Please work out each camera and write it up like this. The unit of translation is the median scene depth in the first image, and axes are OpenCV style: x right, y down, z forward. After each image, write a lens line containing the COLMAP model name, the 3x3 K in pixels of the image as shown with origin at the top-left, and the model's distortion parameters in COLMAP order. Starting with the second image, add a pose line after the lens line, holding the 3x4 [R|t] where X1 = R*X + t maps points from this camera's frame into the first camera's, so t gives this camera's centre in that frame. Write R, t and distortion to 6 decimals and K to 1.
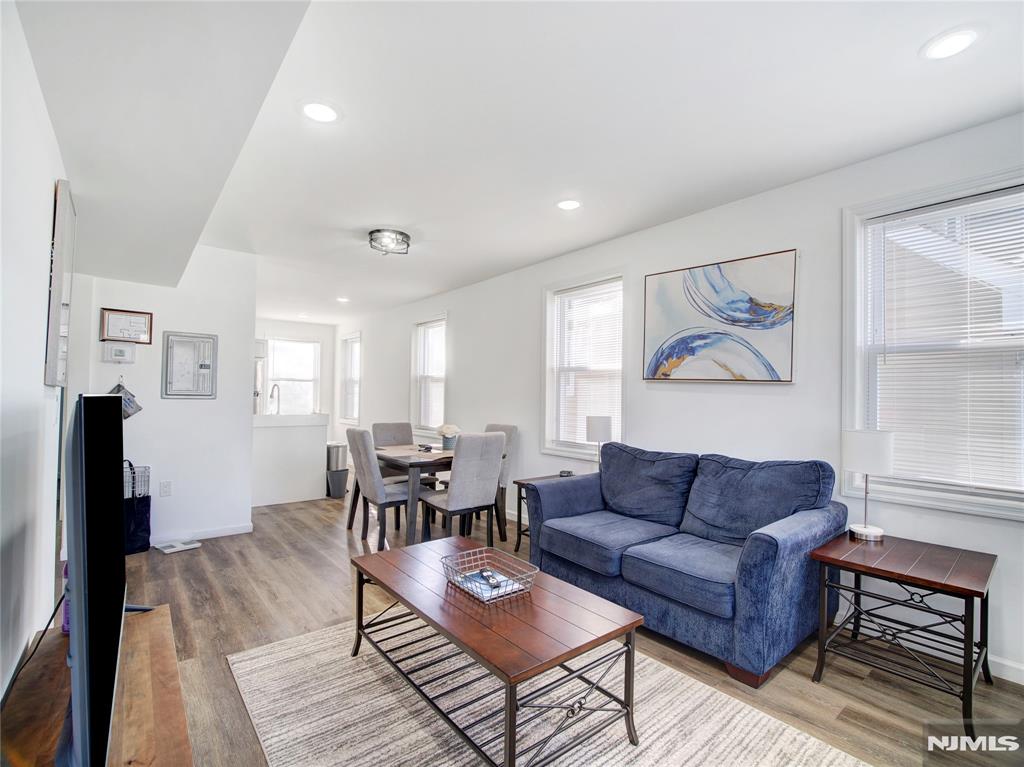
lens RADIAL K [[457.3, 0, 518.9], [0, 457.3, 382.5], [0, 0, 1]] dist [-0.015417, -0.000368]
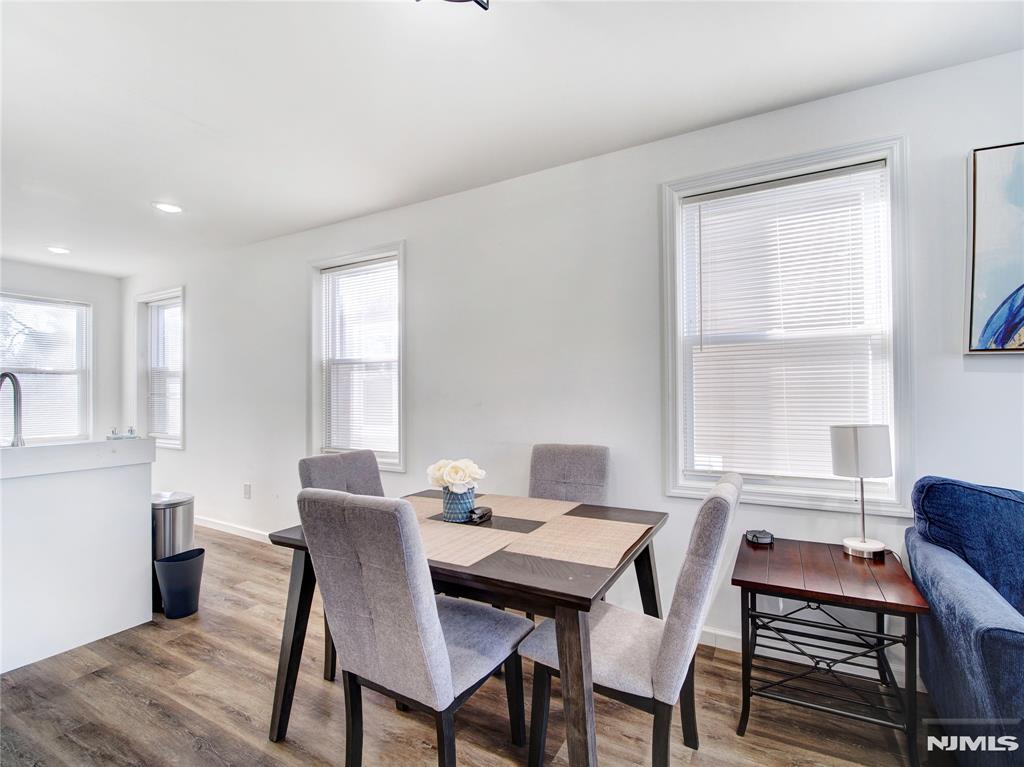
lens RADIAL K [[481.0, 0, 526.9], [0, 481.0, 383.5], [0, 0, 1]] dist [-0.016675, -0.000215]
pose [[0.933707, -0.015073, 0.357720, -0.407809], [0.010145, 0.999826, 0.015646, 0.017140], [-0.357894, -0.010980, 0.933698, 0.716819]]
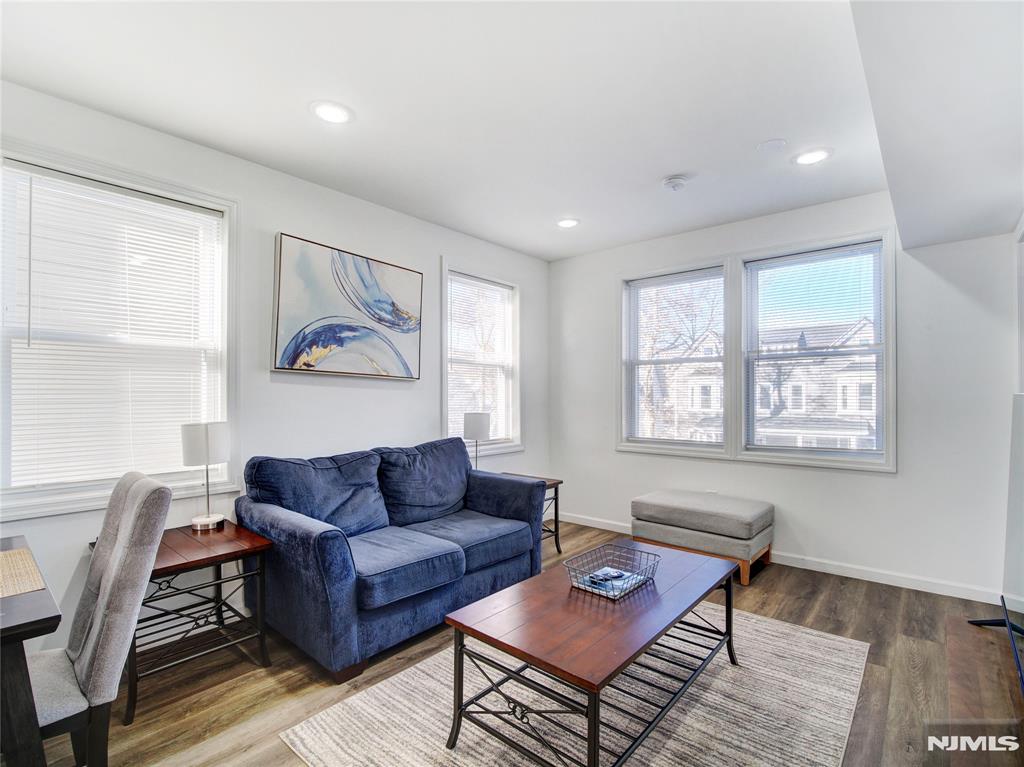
lens RADIAL K [[489.7, 0, 501.5], [0, 489.7, 383.4], [0, 0, 1]] dist [-0.013358, 0.000482]
pose [[-0.142260, 0.011587, 0.989762, -0.613814], [-0.032457, 0.999339, -0.016364, 0.019775], [-0.989297, -0.034452, -0.141789, 0.784633]]
